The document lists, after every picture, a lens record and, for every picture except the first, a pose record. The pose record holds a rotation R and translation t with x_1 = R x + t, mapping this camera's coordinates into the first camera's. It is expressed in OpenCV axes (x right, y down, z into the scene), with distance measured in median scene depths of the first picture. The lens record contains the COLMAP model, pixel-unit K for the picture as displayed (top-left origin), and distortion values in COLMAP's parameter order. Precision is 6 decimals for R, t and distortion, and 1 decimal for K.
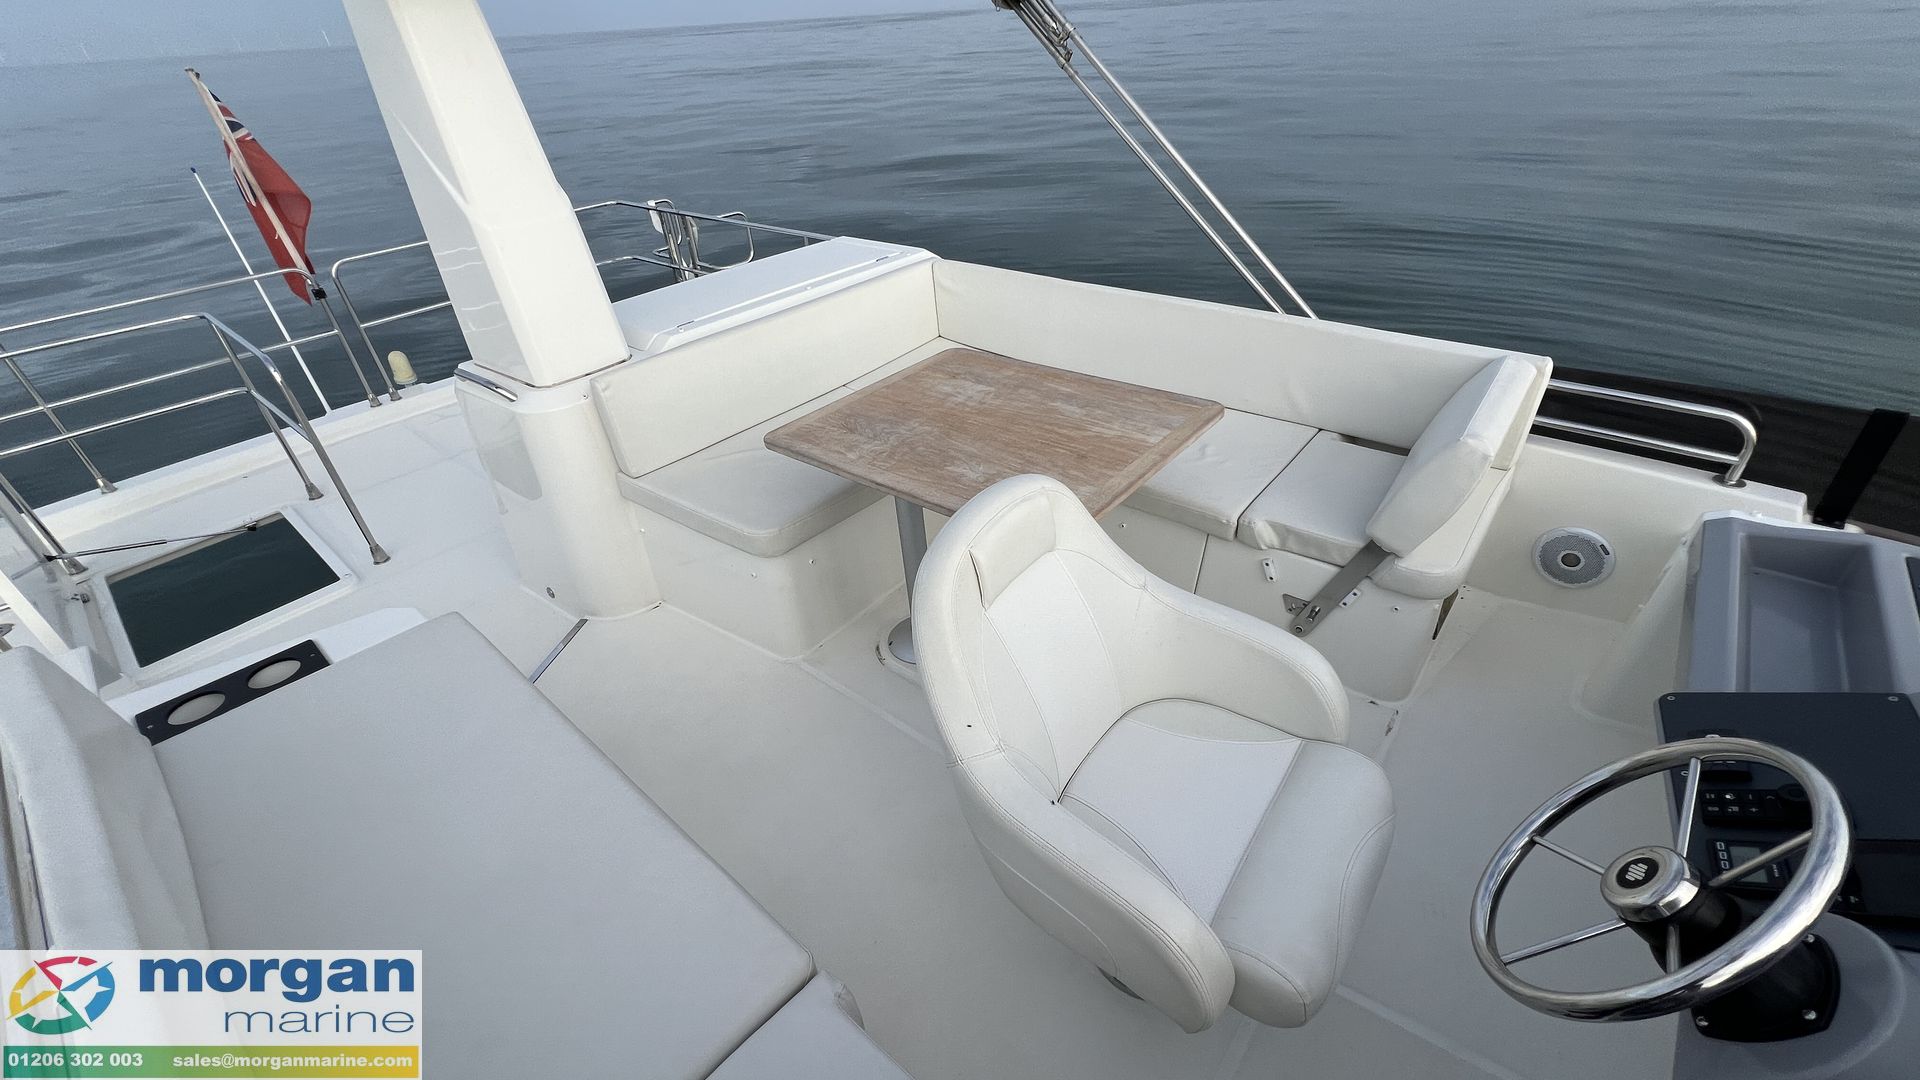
lens RADIAL K [[764.9, 0, 967.8], [0, 764.9, 548.6], [0, 0, 1]] dist [-0.003721, 0.001722]
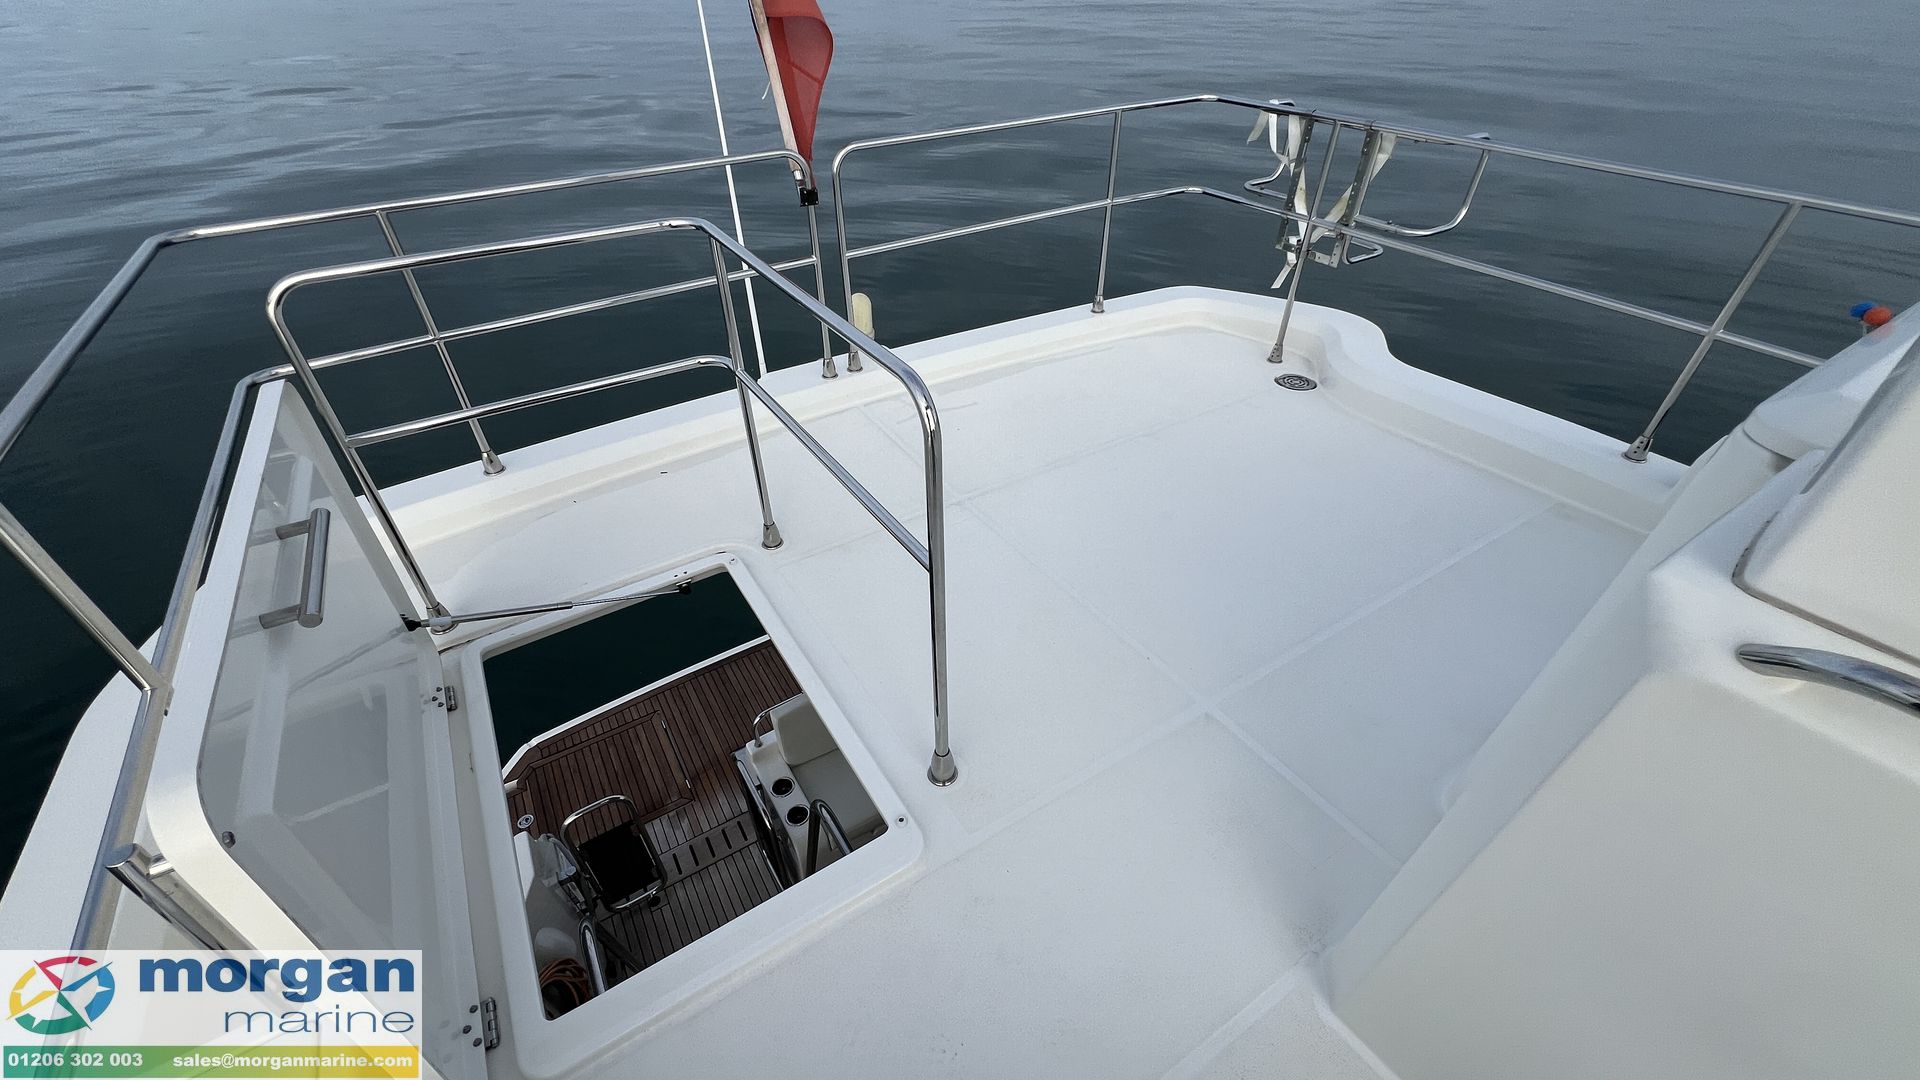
lens RADIAL K [[764.9, 0, 957.3], [0, 764.9, 531.8], [0, 0, 1]] dist [-0.003721, 0.001722]
pose [[0.950582, 0.227334, -0.211453, -0.601831], [-0.212802, 0.972995, 0.089423, -0.163757], [0.226072, -0.040007, 0.973289, 0.456461]]
